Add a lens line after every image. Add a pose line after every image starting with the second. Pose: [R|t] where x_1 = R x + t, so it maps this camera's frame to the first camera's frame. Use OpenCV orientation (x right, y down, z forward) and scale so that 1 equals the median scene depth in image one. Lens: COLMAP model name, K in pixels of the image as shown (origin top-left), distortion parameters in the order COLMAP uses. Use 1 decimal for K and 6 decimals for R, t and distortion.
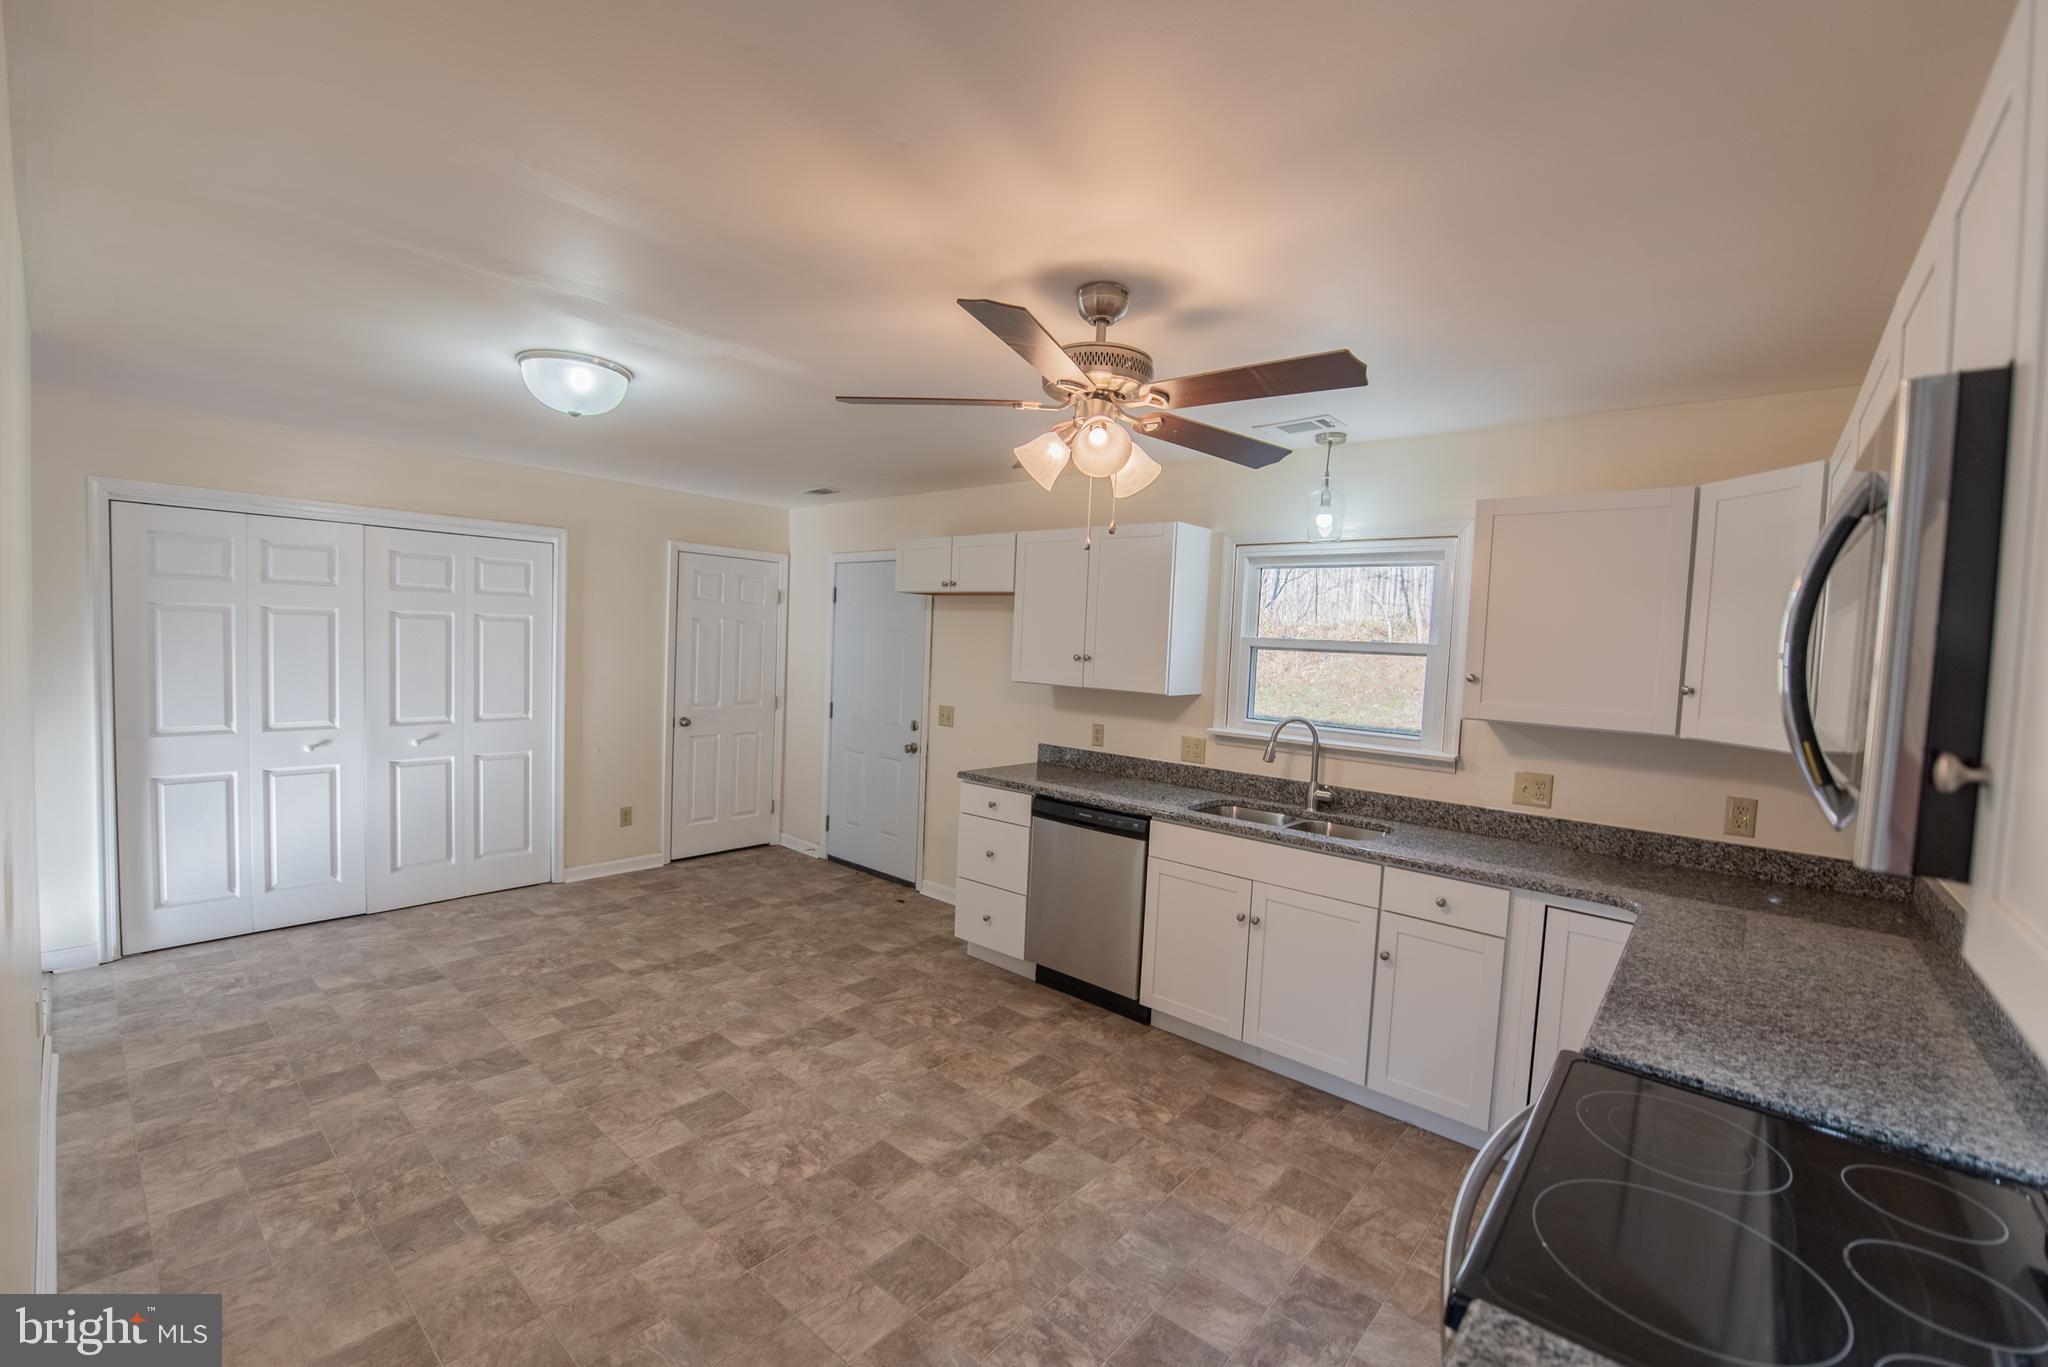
lens RADIAL K [[834.1, 0, 1010.5], [0, 834.1, 685.1], [0, 0, 1]] dist [-0.018061, -0.001692]
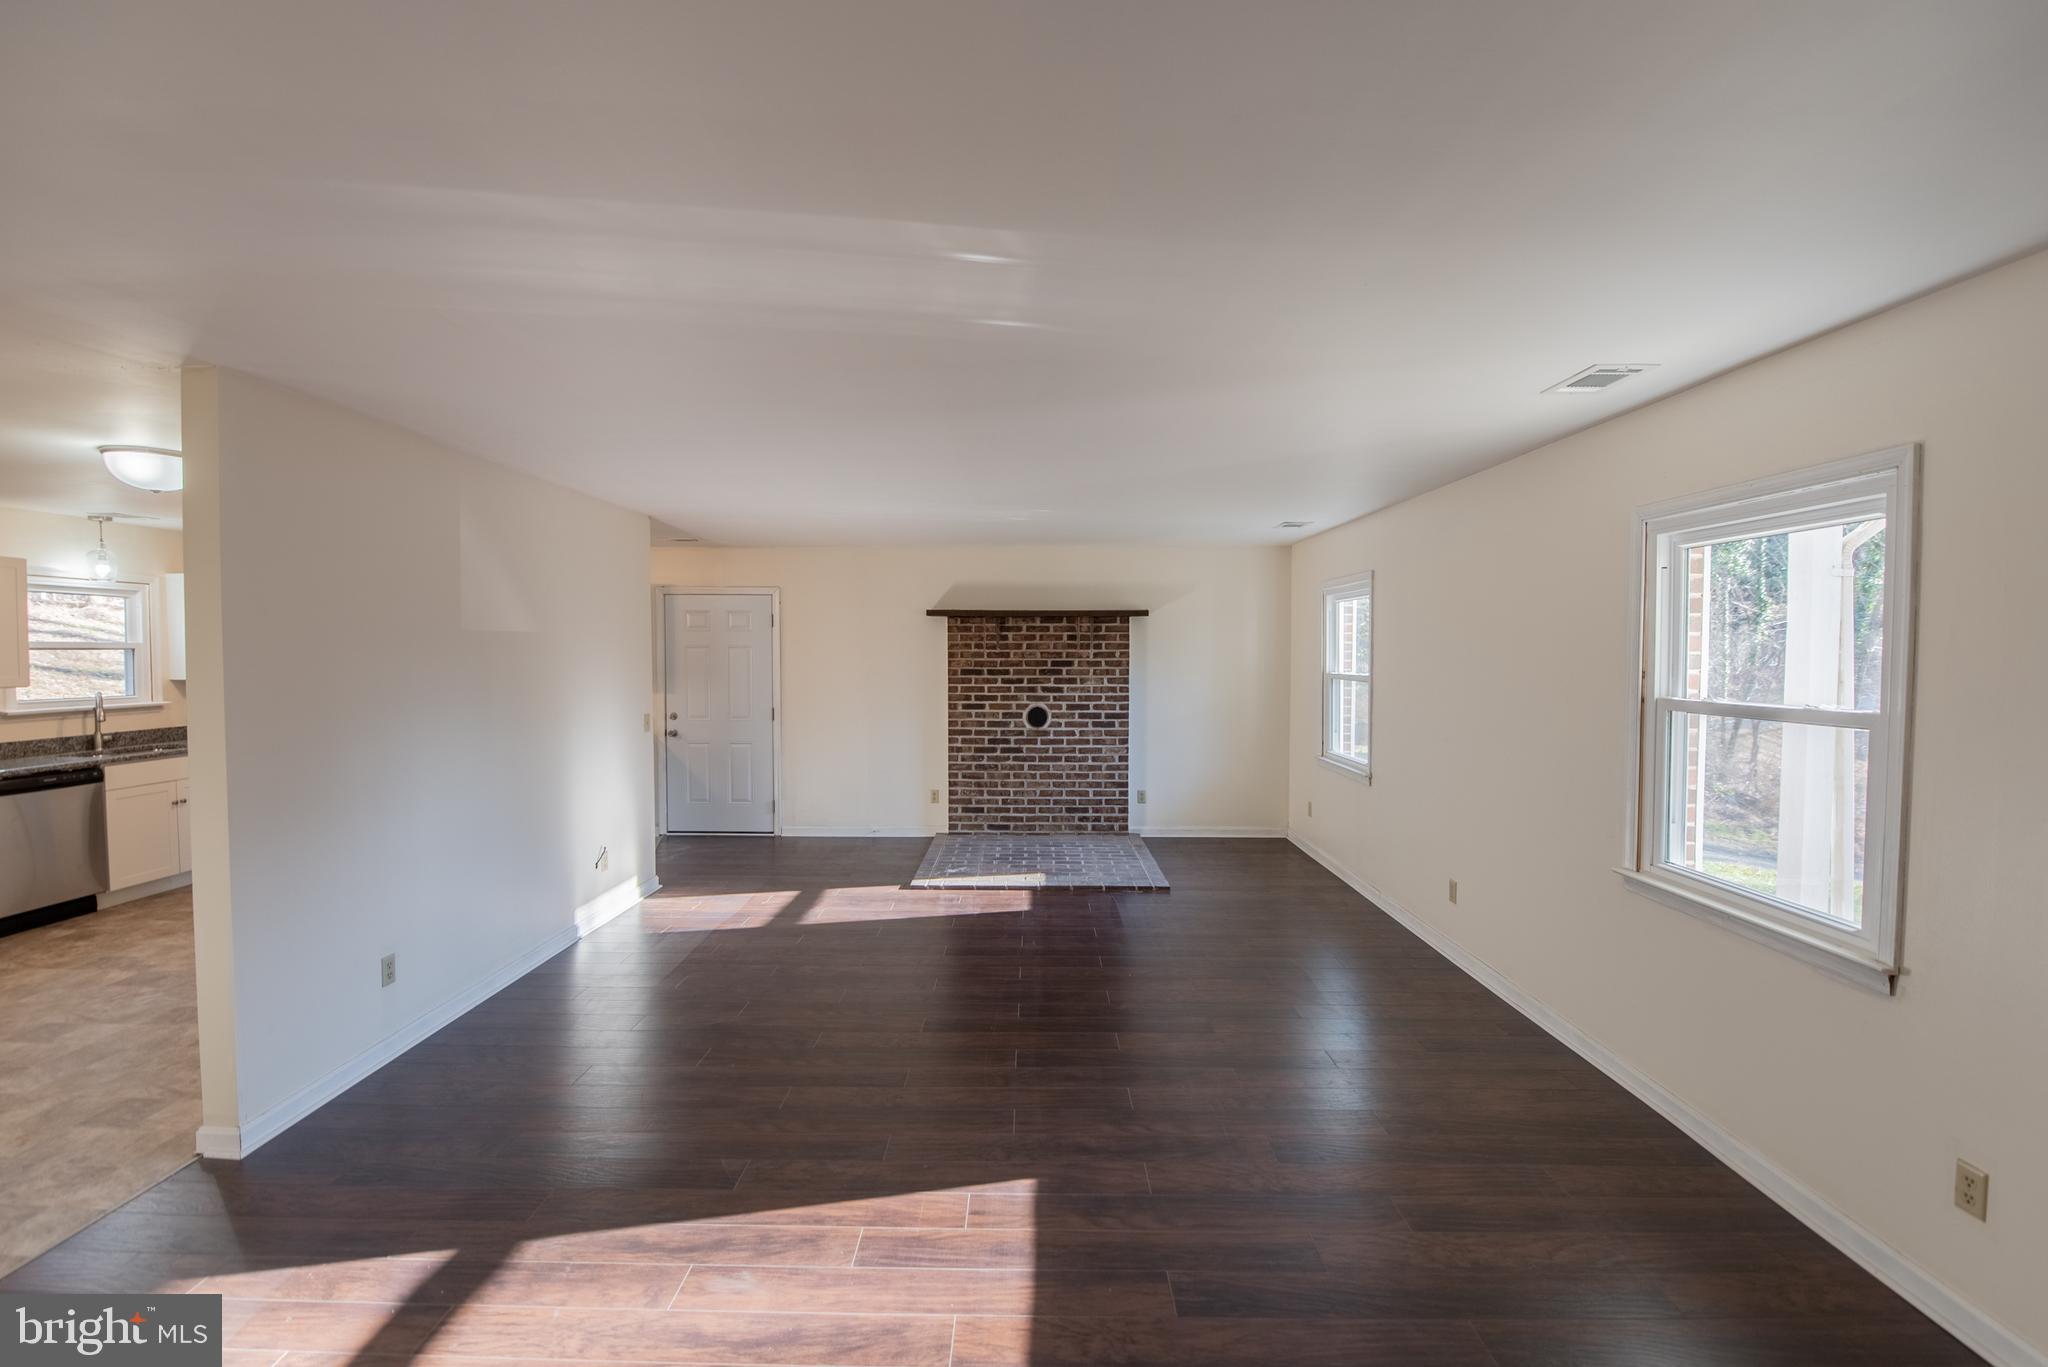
lens RADIAL K [[872.6, 0, 1018.5], [0, 872.6, 673.8], [0, 0, 1]] dist [-0.017587, -0.001562]
pose [[-0.646644, -0.063913, 0.760110, -2.176387], [0.011375, 0.995565, 0.093388, -0.137122], [-0.762707, 0.069035, -0.643049, 0.767955]]
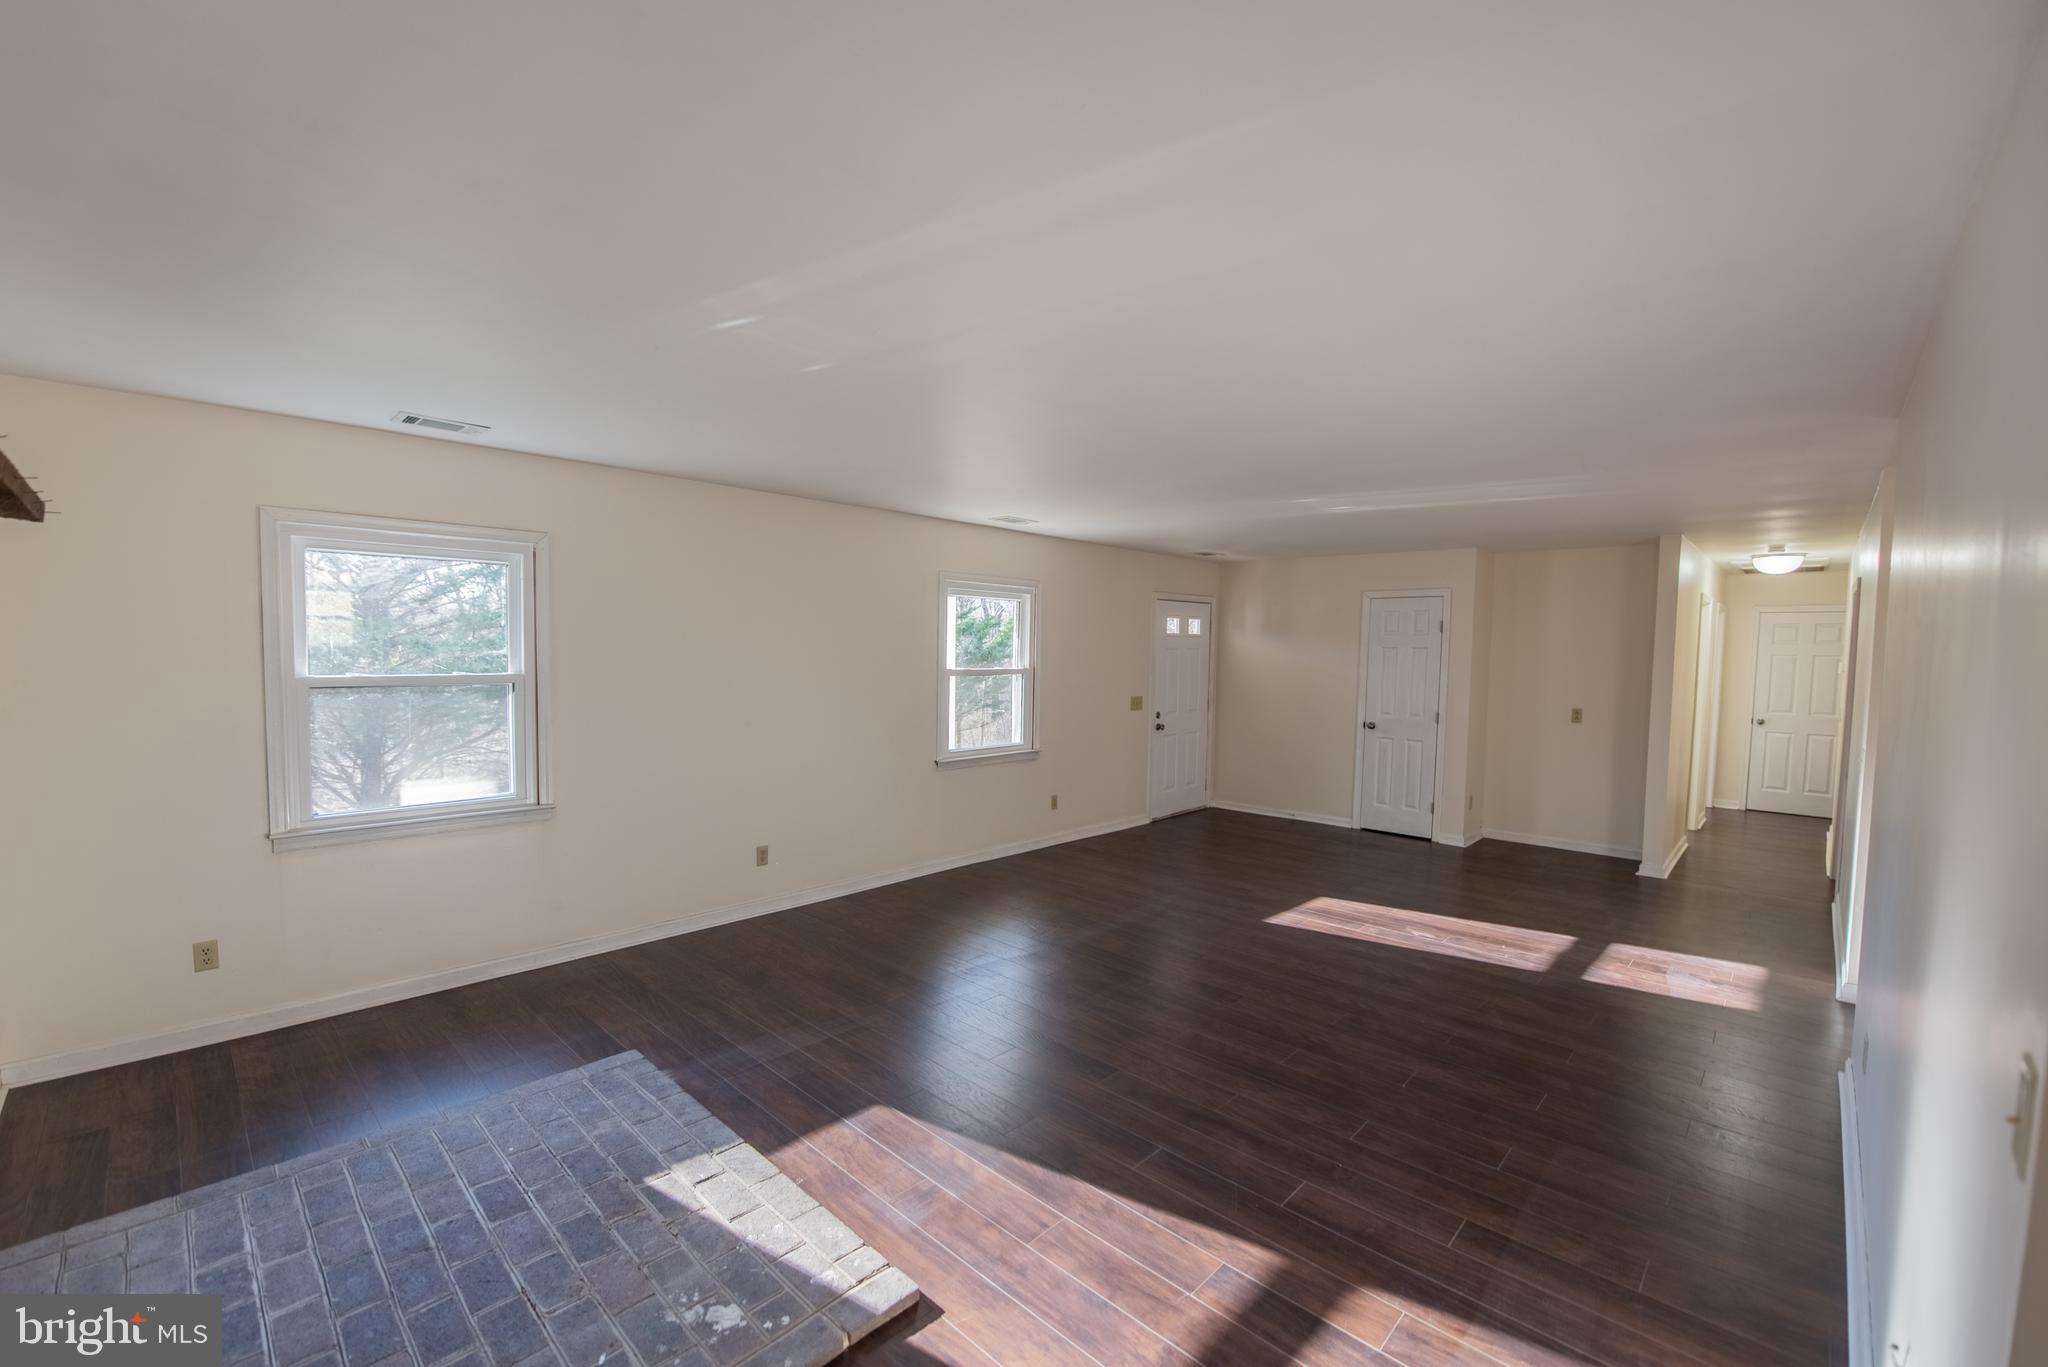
lens RADIAL K [[834.1, 0, 1033.4], [0, 834.1, 700.4], [0, 0, 1]] dist [-0.018061, -0.001692]
pose [[-0.038941, 0.018403, -0.999072, -0.084082], [-0.067527, 0.997496, 0.021006, 0.001666], [0.996957, 0.068282, -0.037601, -0.112542]]
